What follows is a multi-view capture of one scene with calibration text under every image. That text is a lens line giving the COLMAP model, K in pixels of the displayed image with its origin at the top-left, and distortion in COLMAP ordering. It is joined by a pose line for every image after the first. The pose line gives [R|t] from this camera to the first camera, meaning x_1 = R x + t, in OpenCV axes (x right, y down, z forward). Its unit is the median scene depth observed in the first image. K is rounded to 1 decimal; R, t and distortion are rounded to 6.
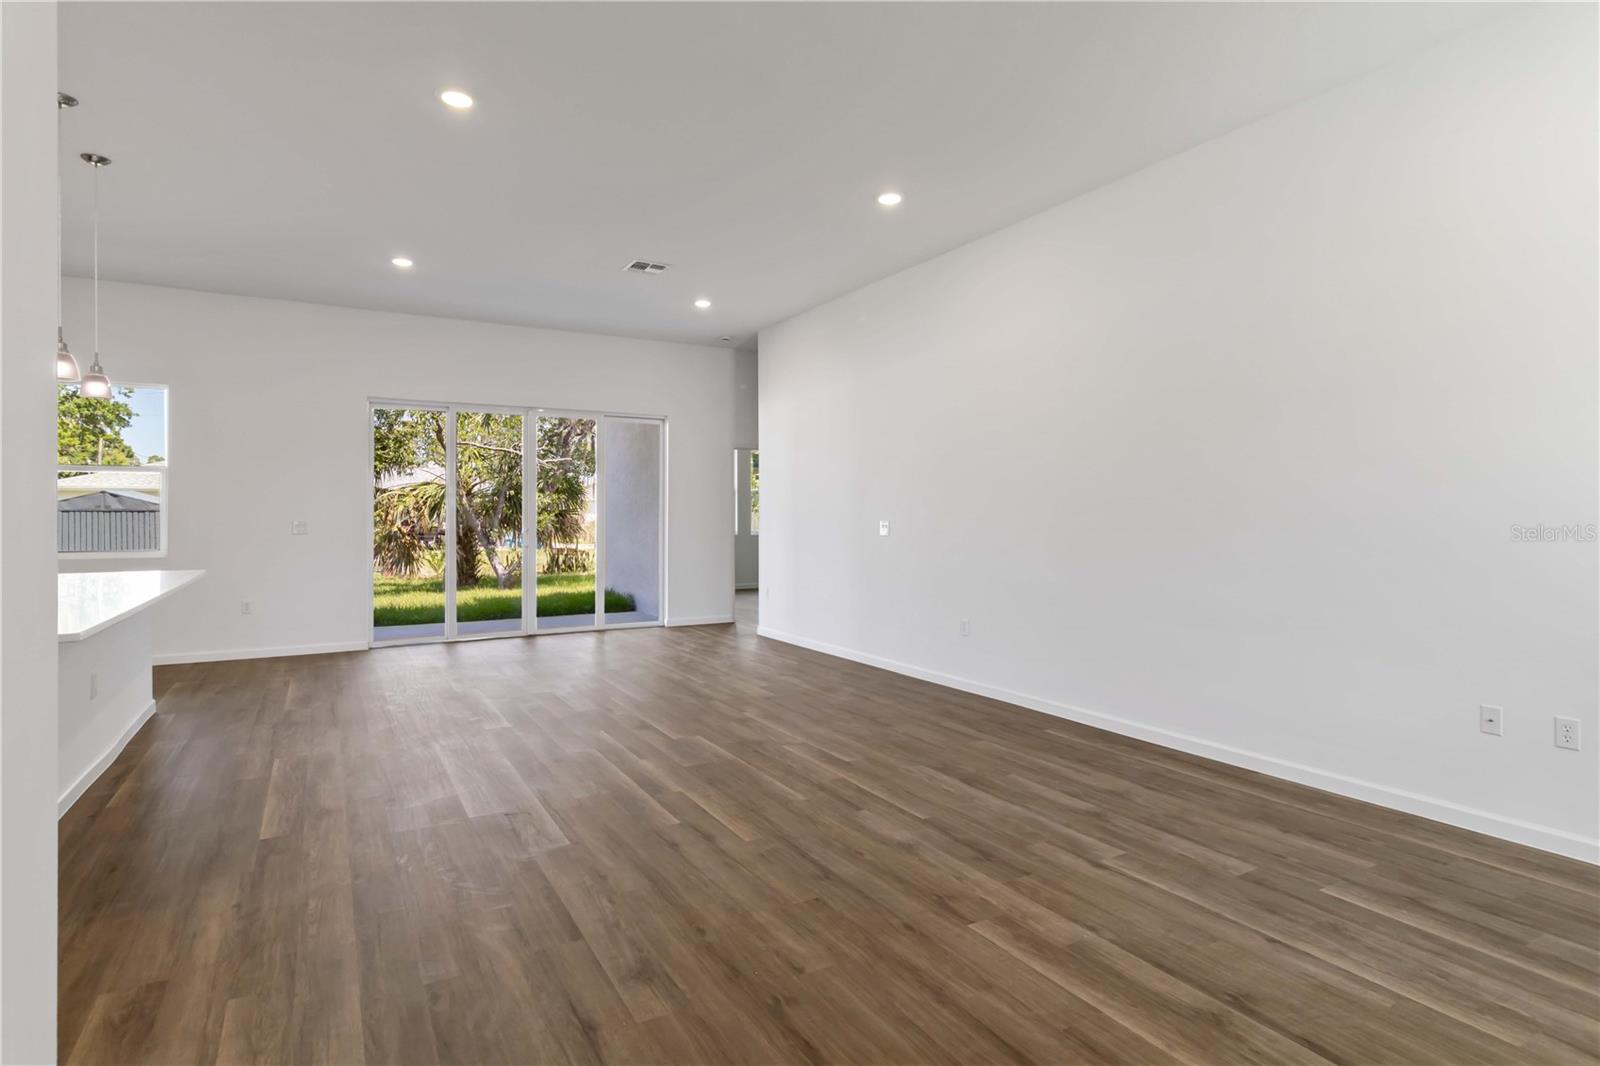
lens RADIAL K [[826.8, 0, 800.2], [0, 826.8, 527.4], [0, 0, 1]] dist [0.006057, -0.001077]
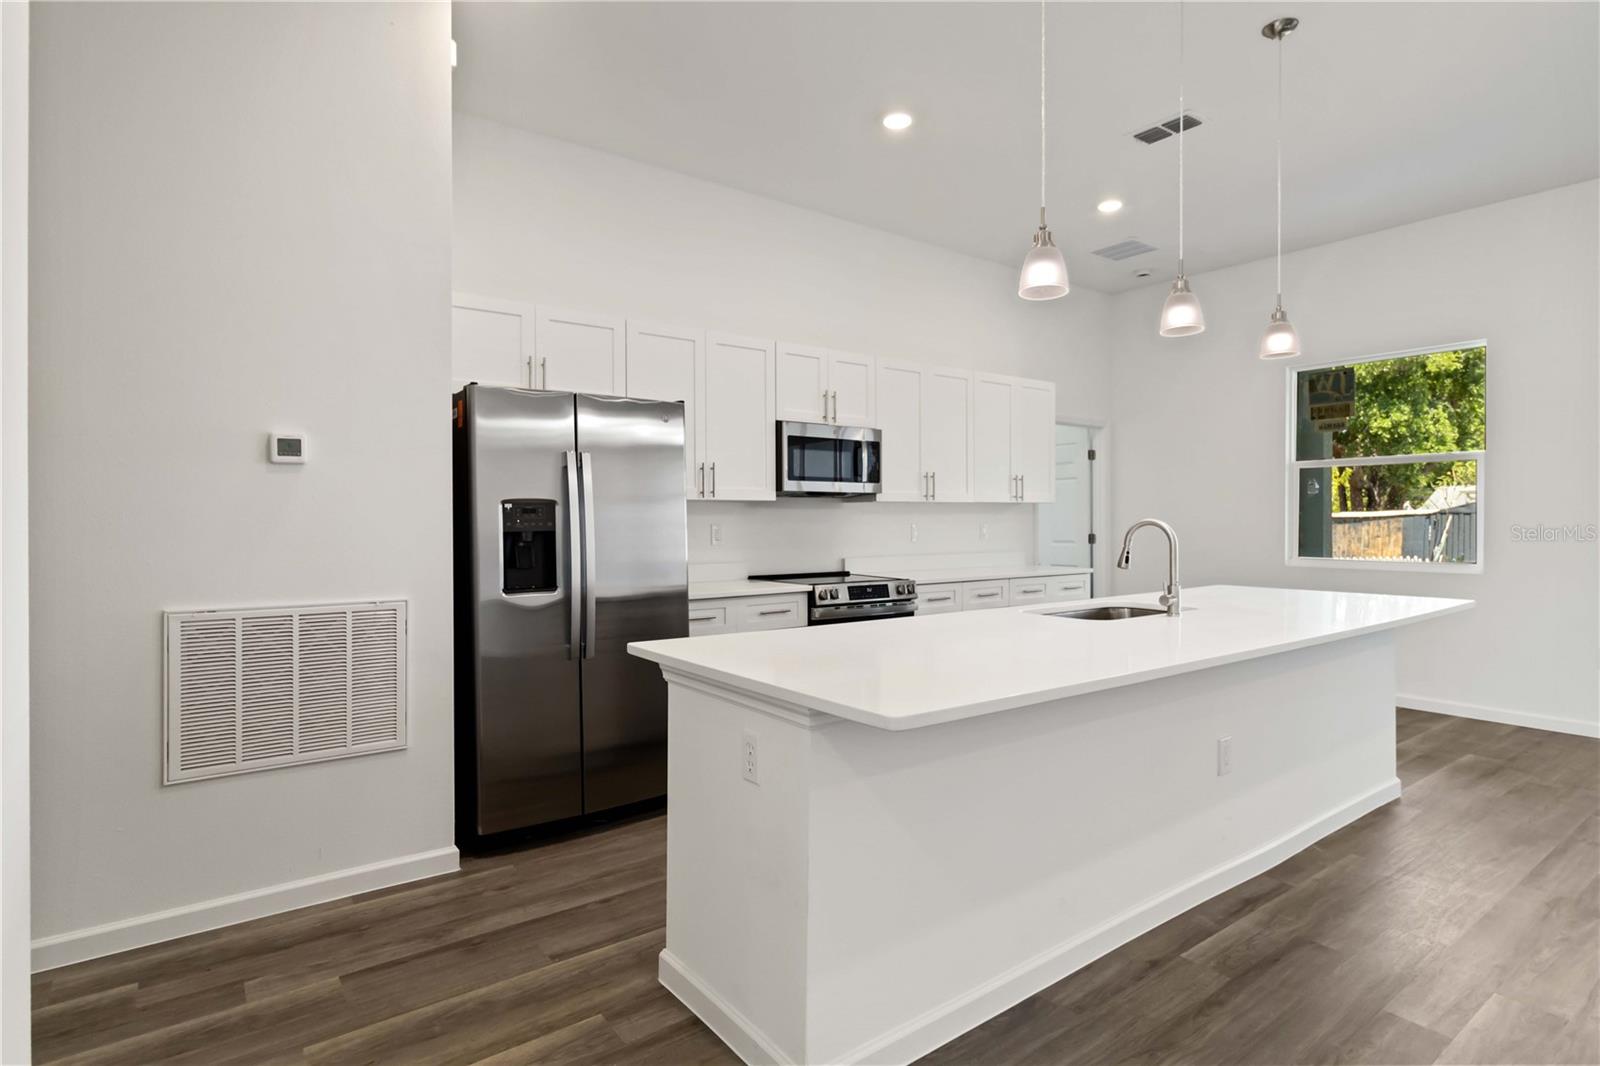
lens RADIAL K [[826.8, 0, 806.1], [0, 826.8, 527.1], [0, 0, 1]] dist [0.006057, -0.001077]
pose [[0.115447, 0.006208, -0.993294, -0.166653], [-0.003382, 0.999977, 0.005857, -0.008037], [0.993308, 0.002683, 0.115466, 0.493173]]
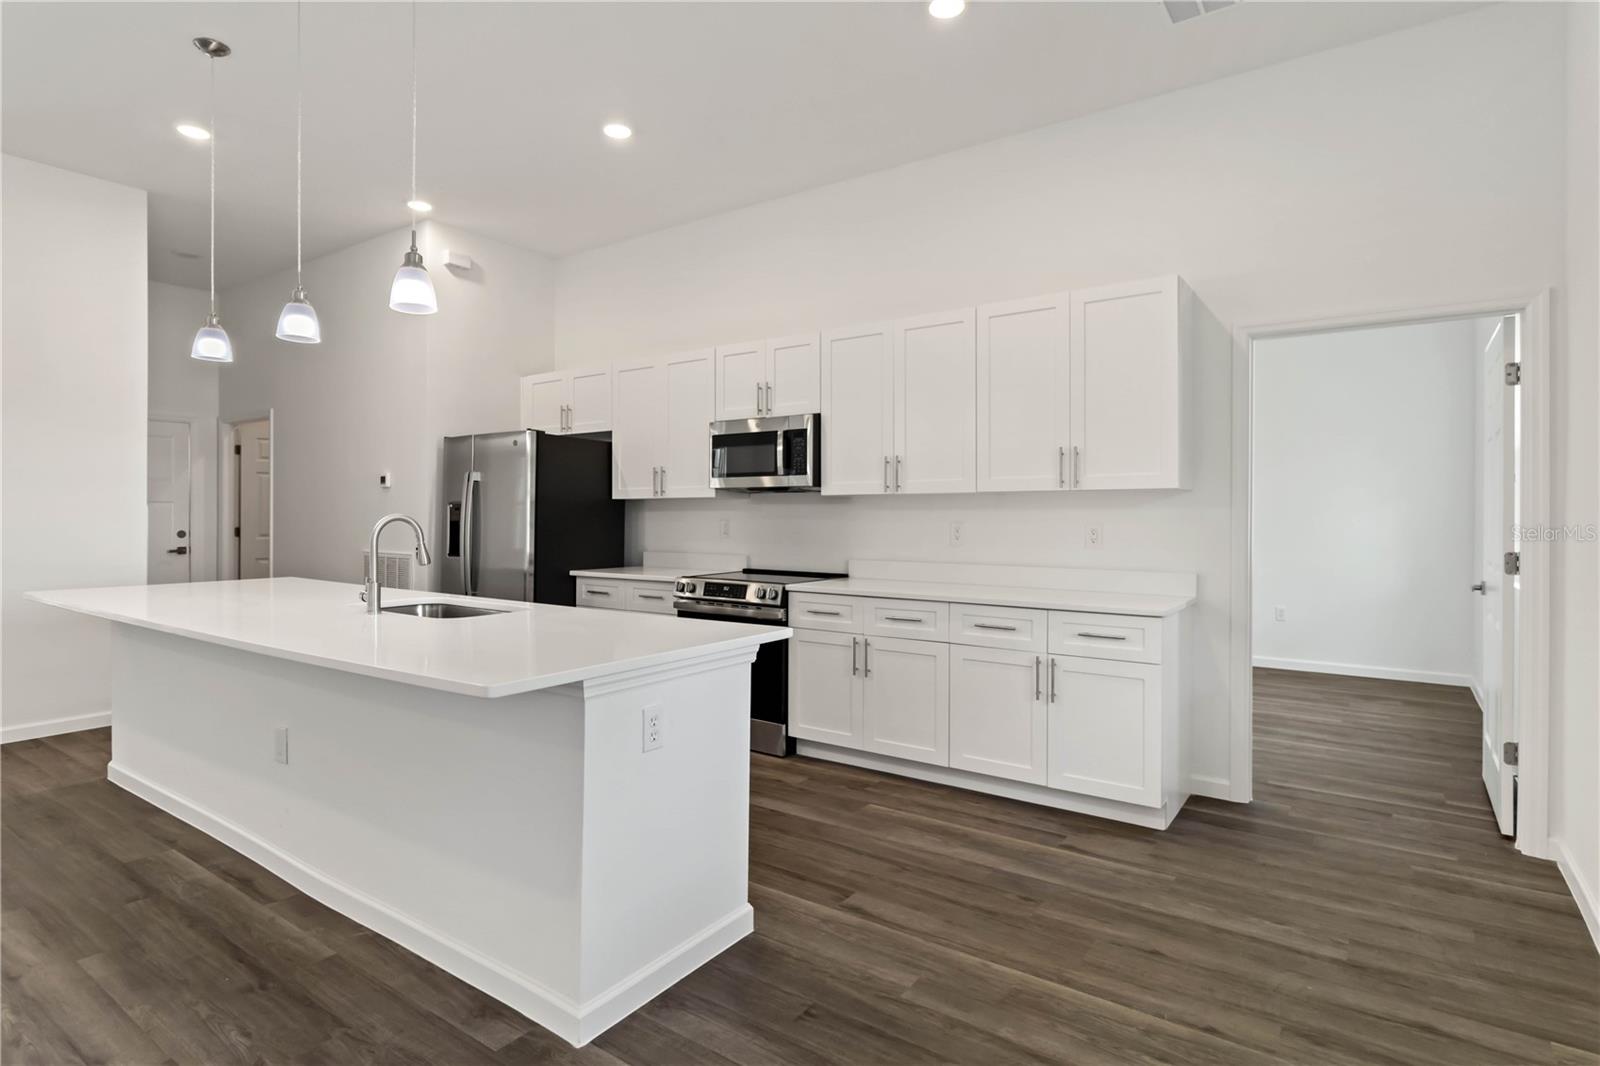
lens RADIAL K [[826.8, 0, 803.0], [0, 826.8, 524.0], [0, 0, 1]] dist [0.006057, -0.001077]
pose [[-0.911339, 0.000242, -0.411657, -0.857639], [-0.007679, 0.999816, 0.017586, -0.019780], [0.411586, 0.019188, -0.911169, 1.635356]]
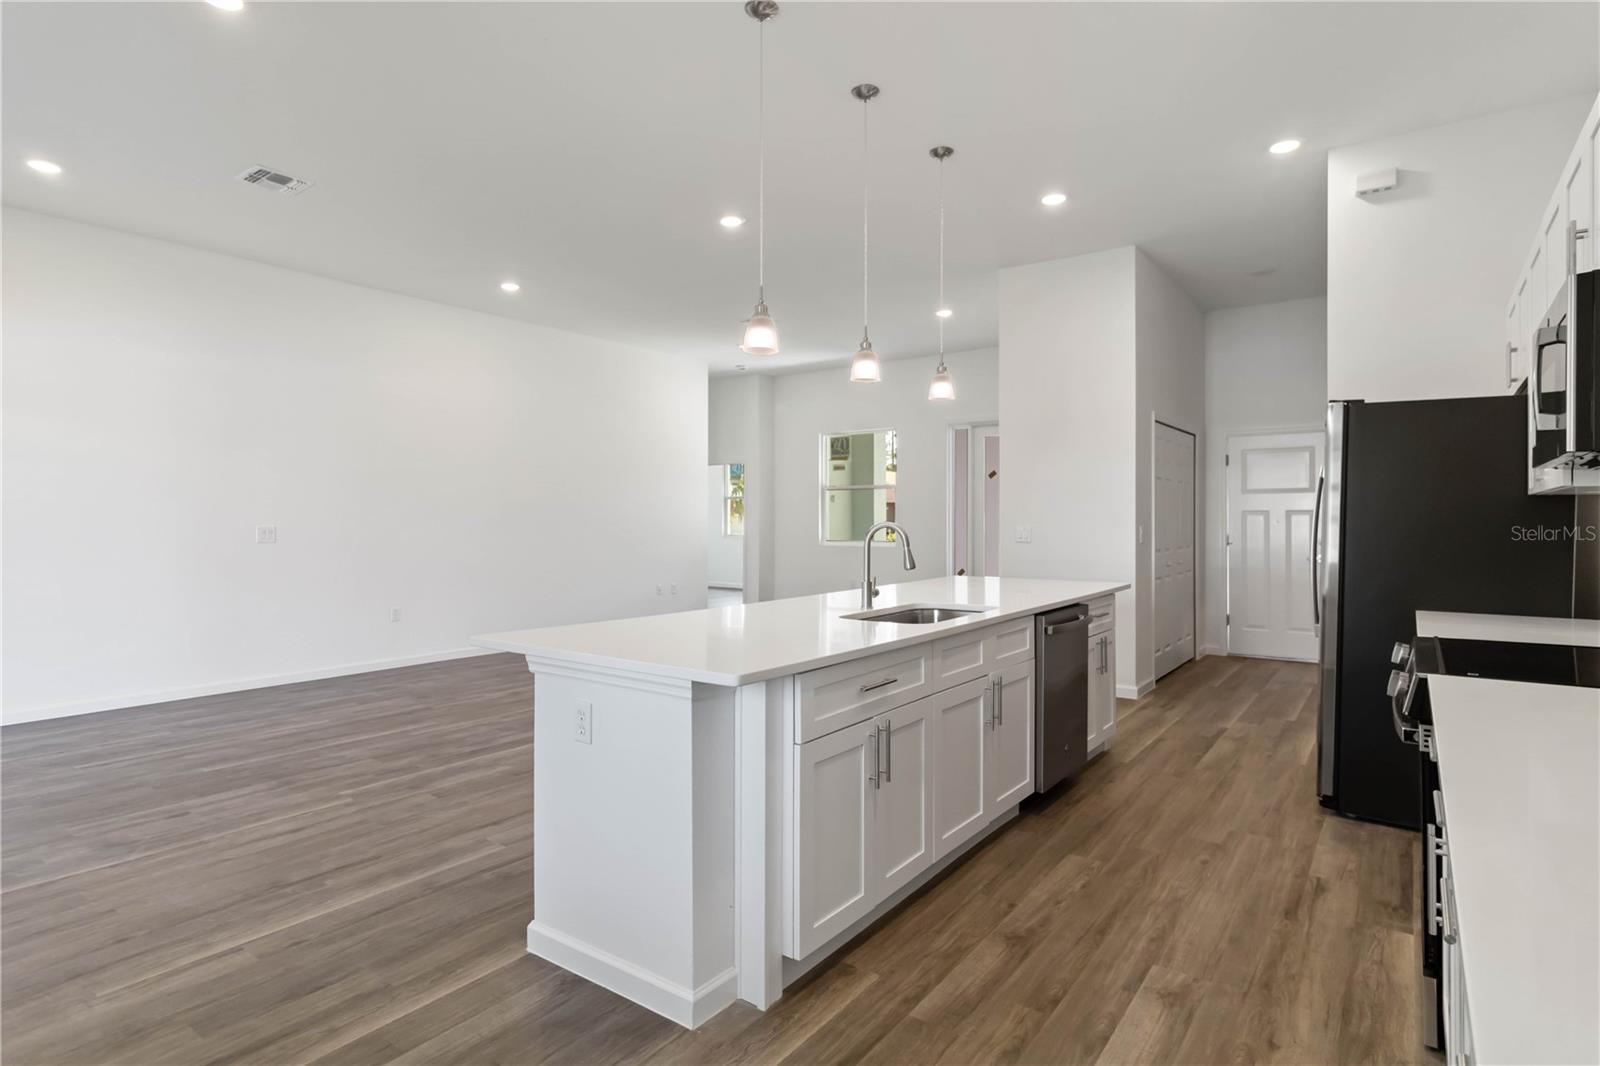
lens RADIAL K [[826.8, 0, 806.7], [0, 826.8, 524.2], [0, 0, 1]] dist [0.006057, -0.001077]
pose [[-0.392657, -0.006400, 0.919663, -1.510677], [0.005854, 0.999938, 0.009458, -0.018626], [-0.919667, 0.009097, -0.392595, 1.230336]]
